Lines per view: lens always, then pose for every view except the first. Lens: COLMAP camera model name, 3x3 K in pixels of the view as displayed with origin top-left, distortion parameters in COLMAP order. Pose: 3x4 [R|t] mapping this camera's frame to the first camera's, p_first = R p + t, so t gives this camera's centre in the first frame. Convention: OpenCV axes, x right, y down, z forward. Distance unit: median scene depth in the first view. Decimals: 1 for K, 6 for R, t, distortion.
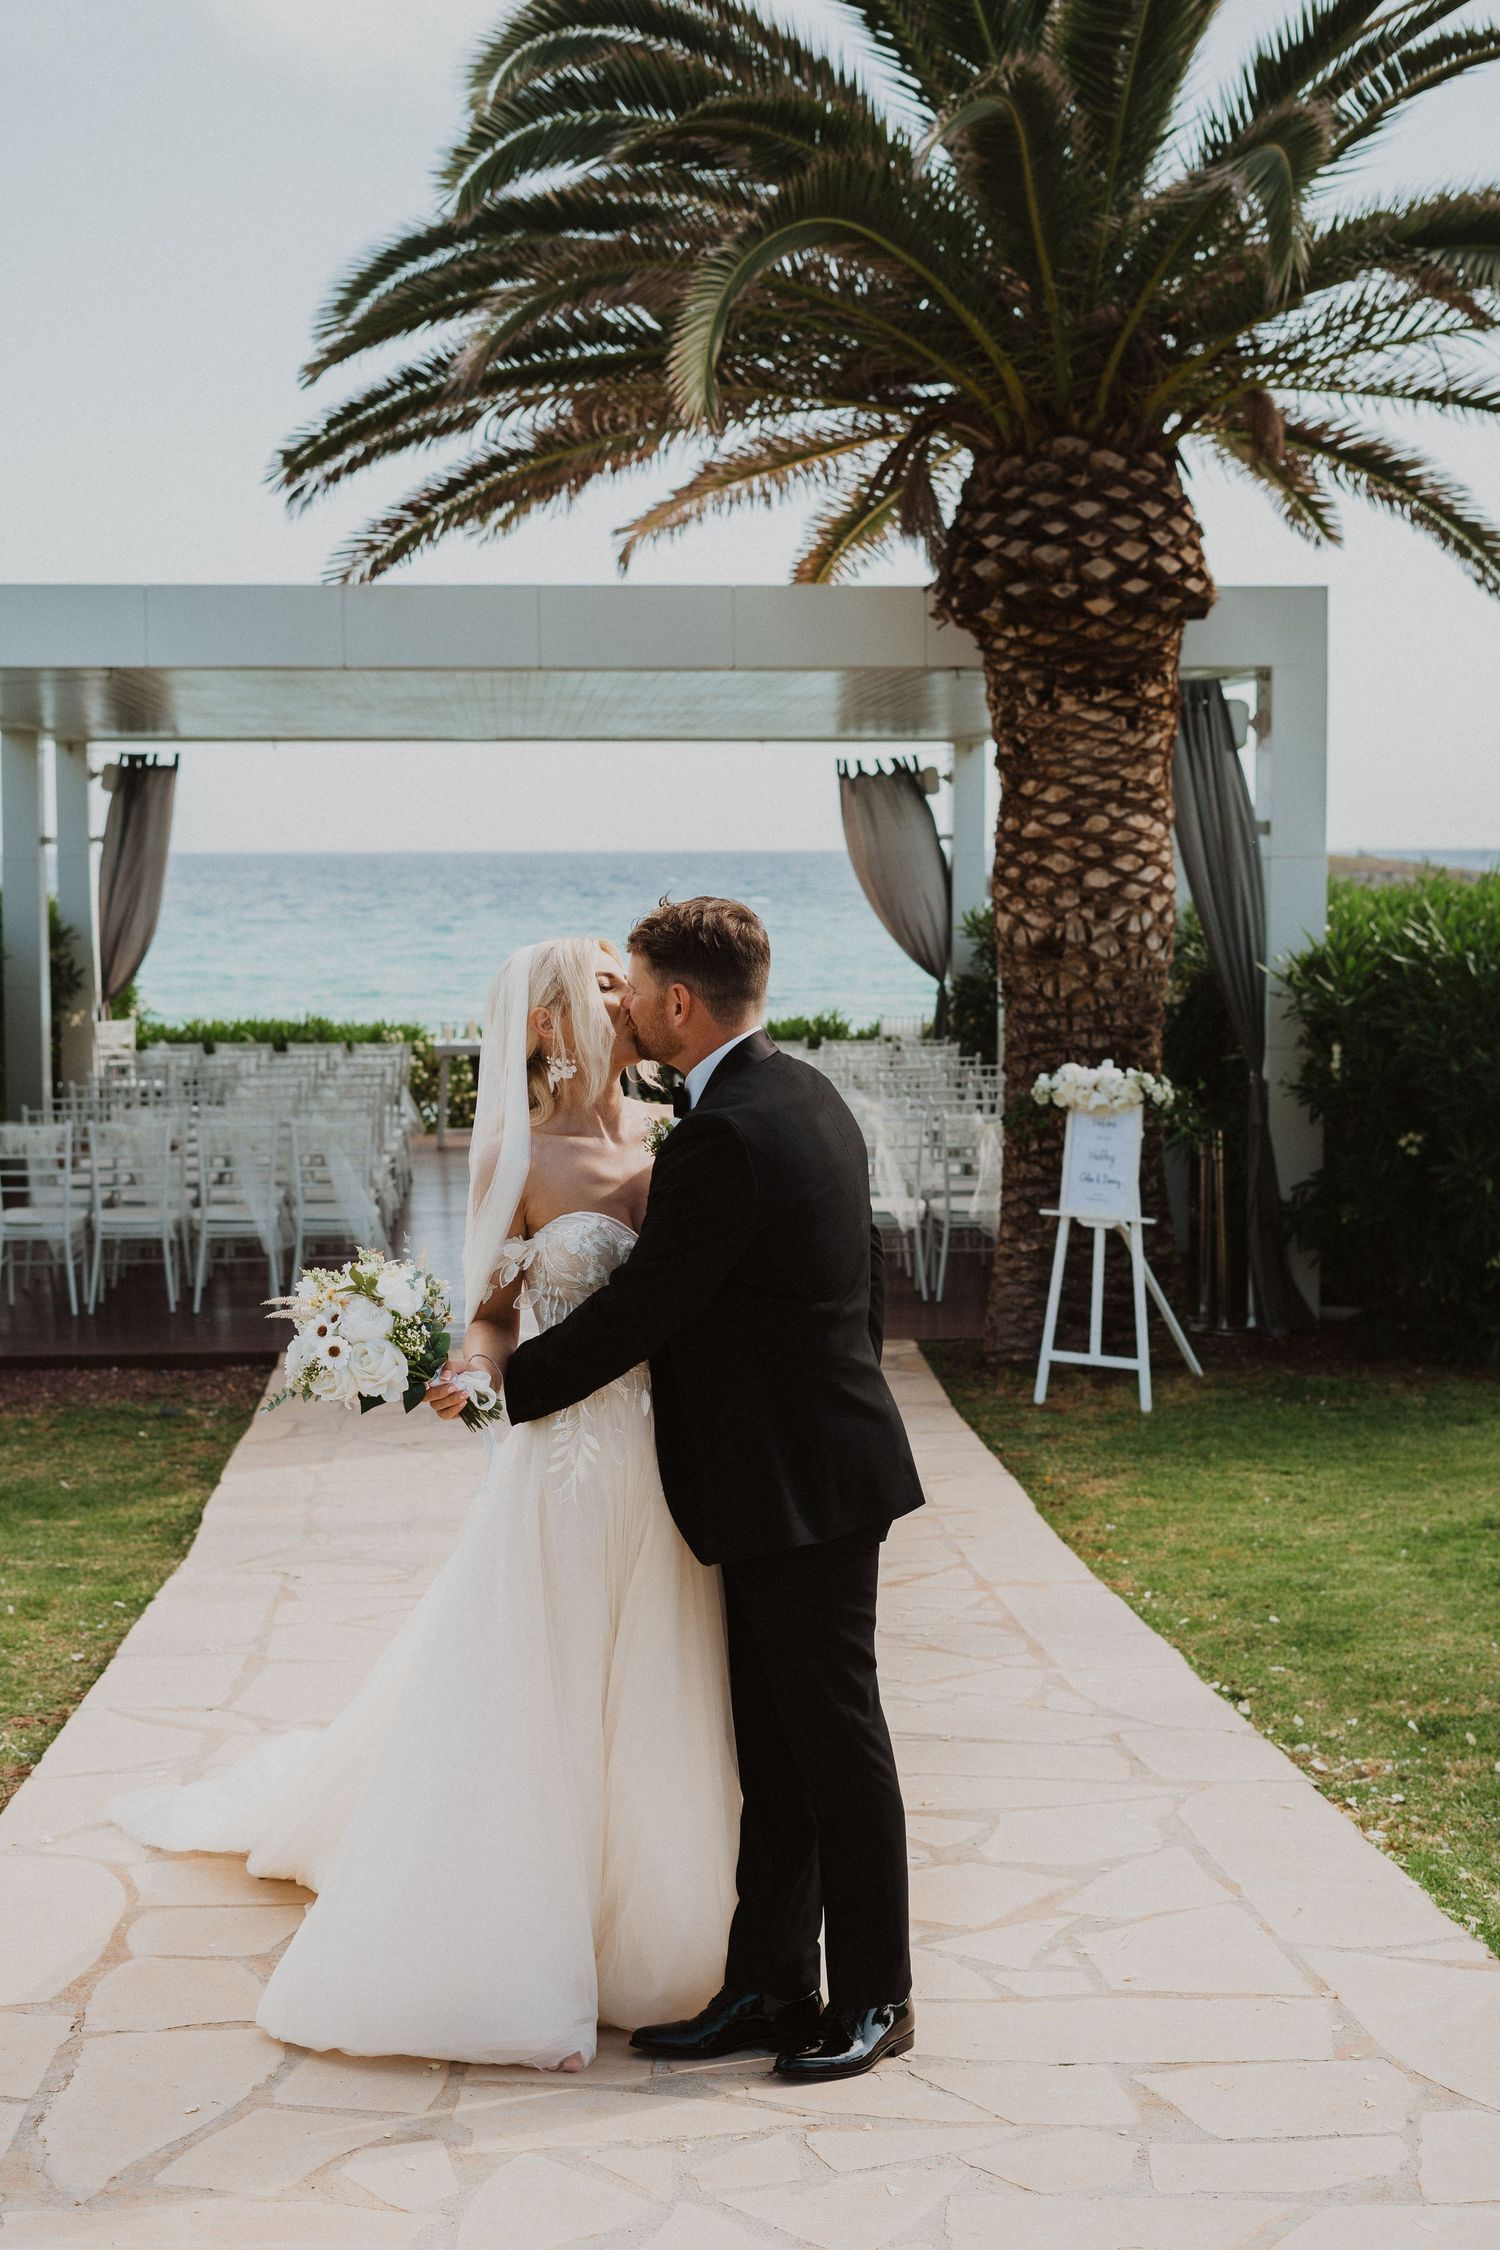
lens RADIAL K [[3302.9, 0, 780.6], [0, 3302.9, 1090.9], [0, 0, 1]] dist [0.005195, 0.000000]
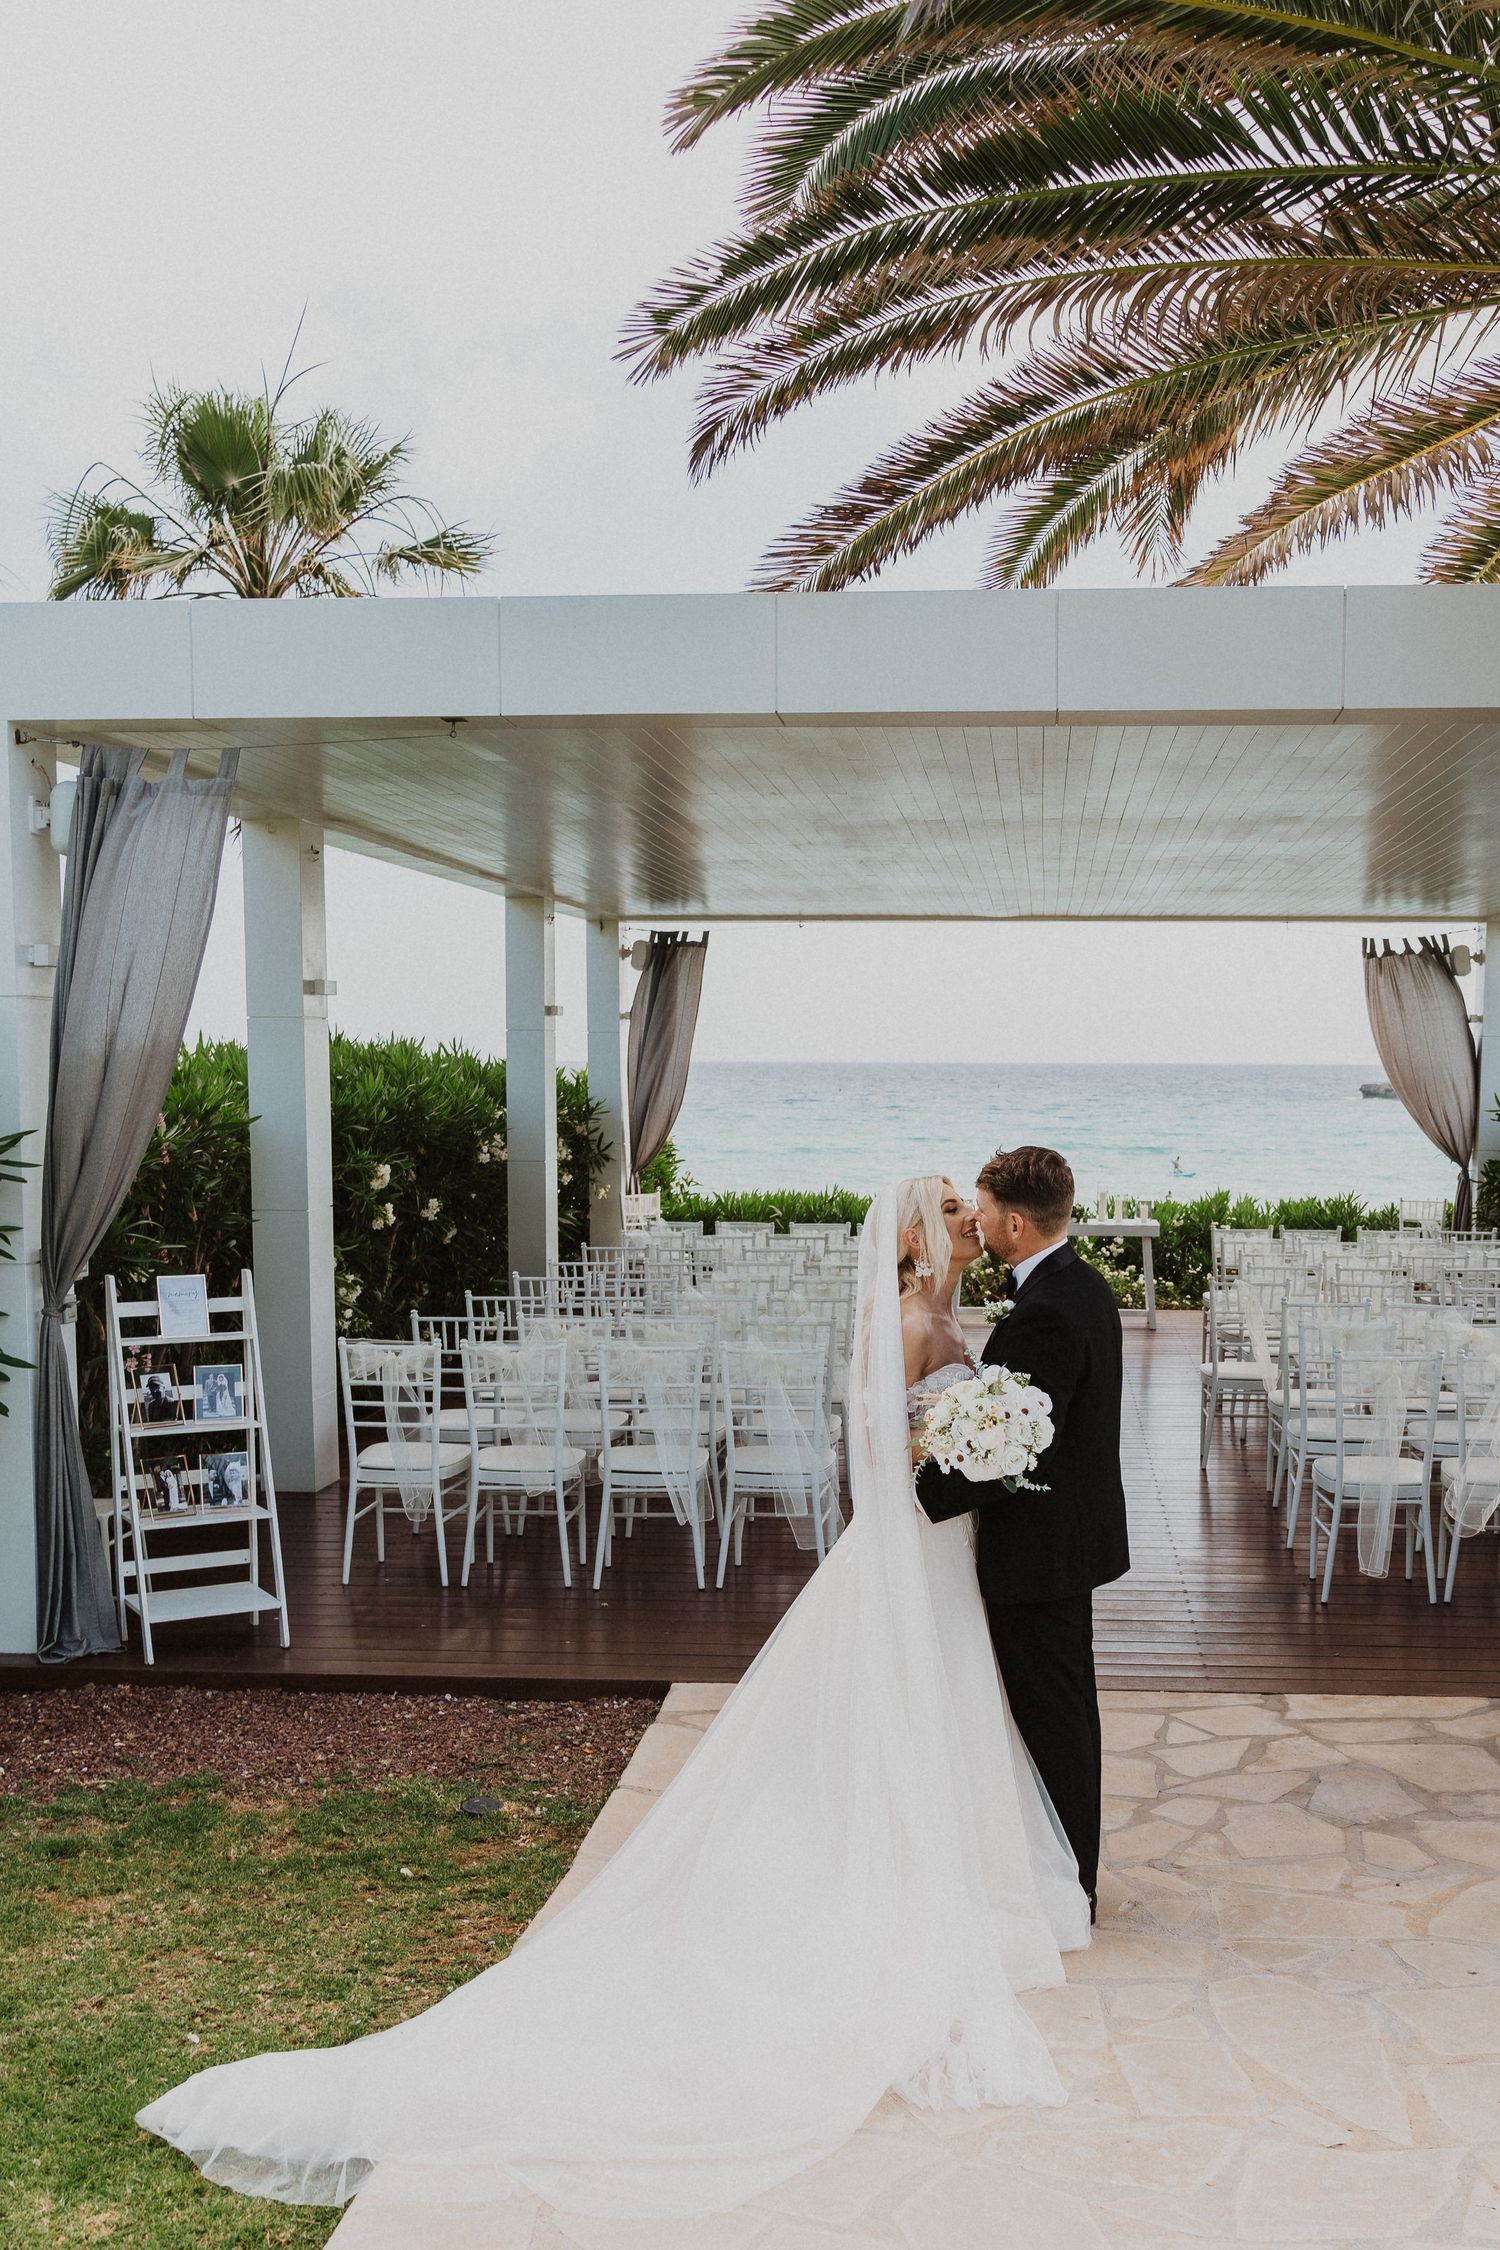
lens RADIAL K [[2258.1, 0, 898.5], [0, 2258.1, 1364.6], [0, 0, 1]] dist [-0.005824, 0.000000]
pose [[0.989261, 0.026799, -0.143685, -0.034619], [-0.018082, 0.997935, 0.061634, -0.021766], [0.145040, -0.058374, 0.987702, 0.532907]]
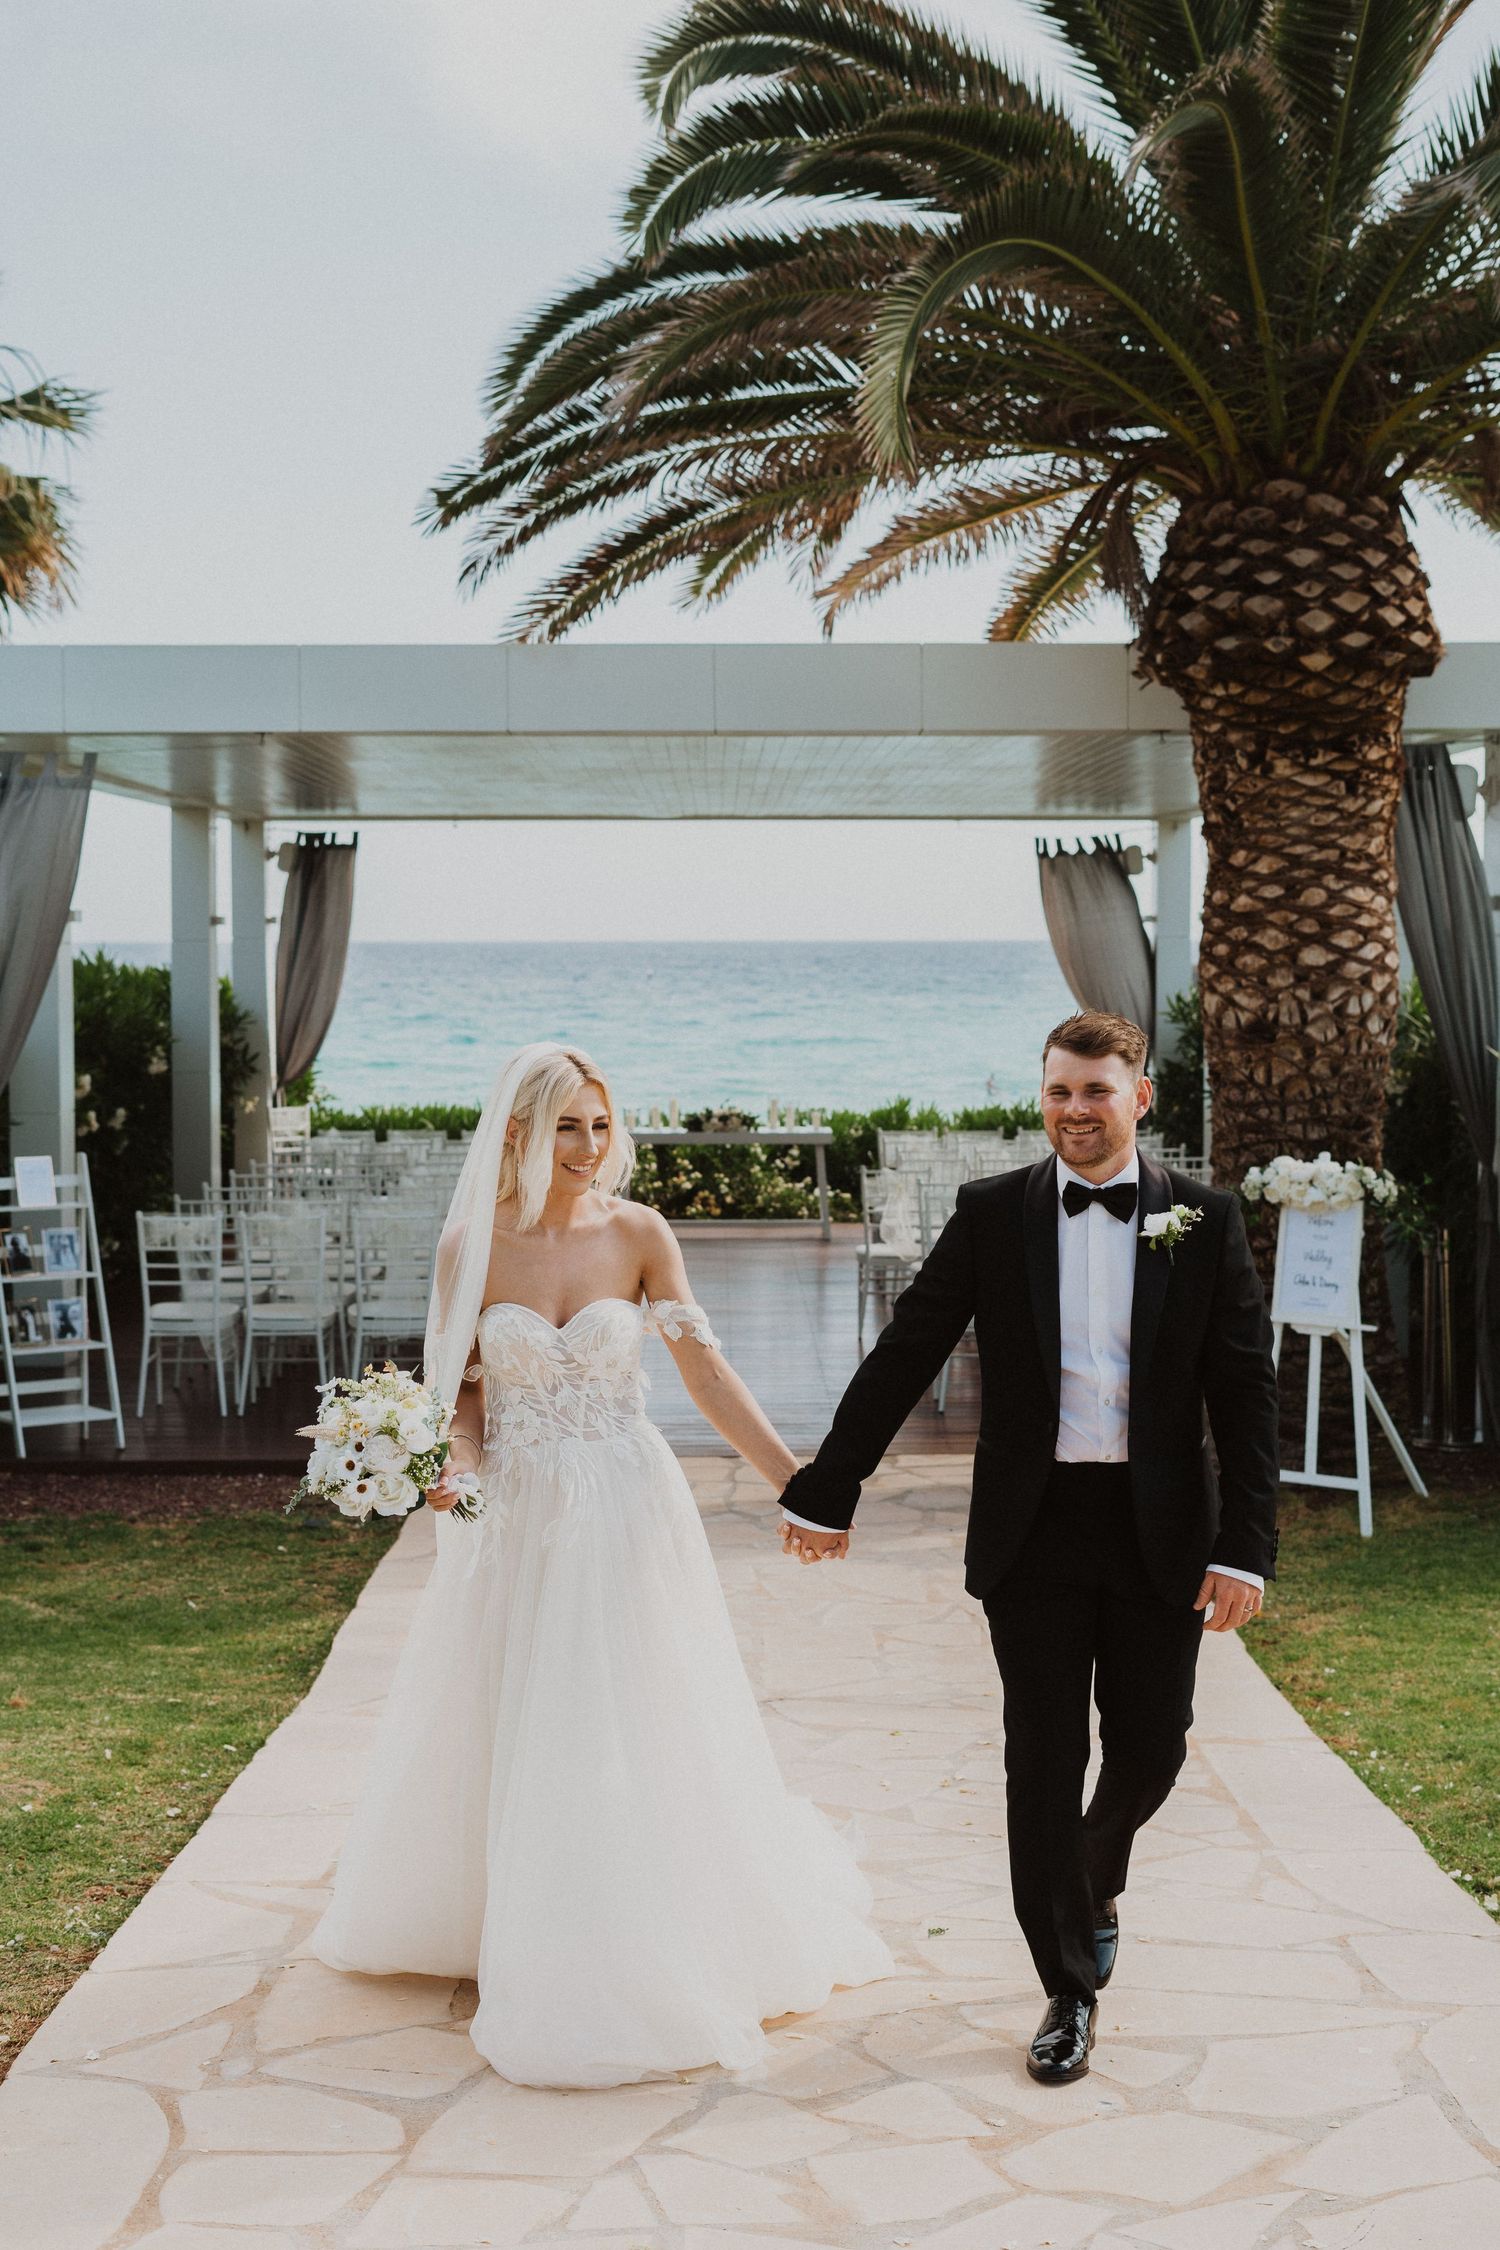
lens RADIAL K [[3302.9, 0, 788.5], [0, 3302.9, 1117.8], [0, 0, 1]] dist [0.005195, 0.000000]
pose [[0.998257, 0.004224, -0.058873, 0.003614], [-0.005339, 0.999809, -0.018793, -0.000825], [0.058782, 0.019074, 0.998089, 0.064985]]
